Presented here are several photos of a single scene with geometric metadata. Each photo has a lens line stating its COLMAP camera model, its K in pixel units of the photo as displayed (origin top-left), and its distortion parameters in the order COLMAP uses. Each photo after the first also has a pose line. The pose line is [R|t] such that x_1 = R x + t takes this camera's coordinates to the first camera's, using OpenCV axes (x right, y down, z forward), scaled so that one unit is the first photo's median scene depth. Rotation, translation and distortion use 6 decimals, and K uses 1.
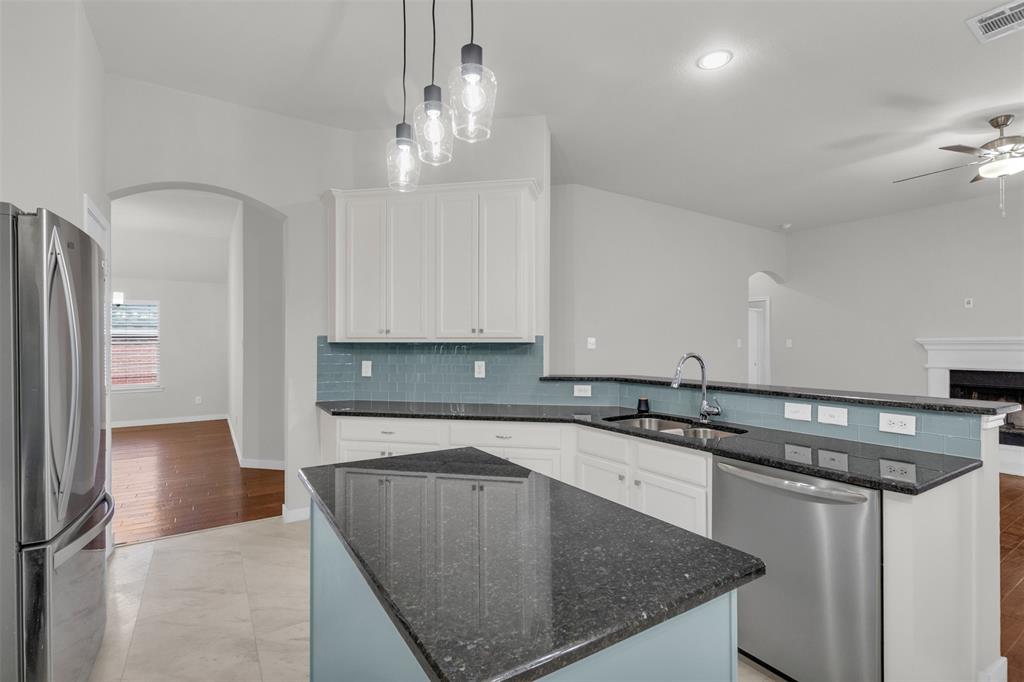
lens RADIAL K [[466.9, 0, 510.6], [0, 466.9, 346.4], [0, 0, 1]] dist [0.000717, -0.001374]
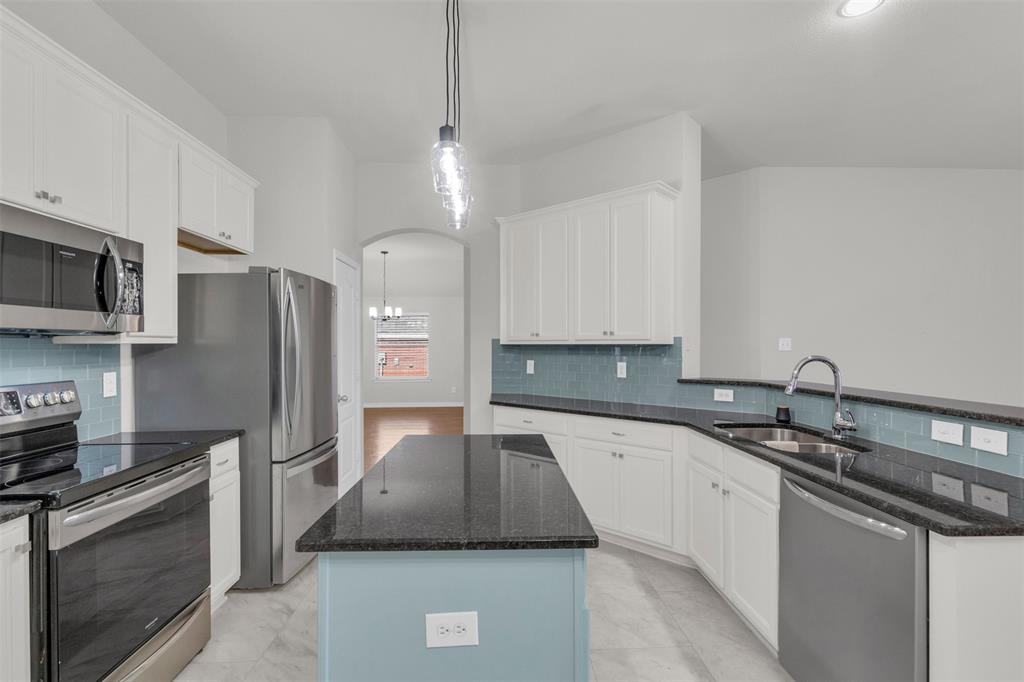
lens RADIAL K [[466.9, 0, 508.6], [0, 466.9, 341.6], [0, 0, 1]] dist [0.000717, -0.001374]
pose [[0.863922, -0.005208, -0.503599, 0.300066], [-0.001439, 0.999917, -0.012809, -0.000236], [0.503624, 0.011791, 0.863843, -0.032670]]
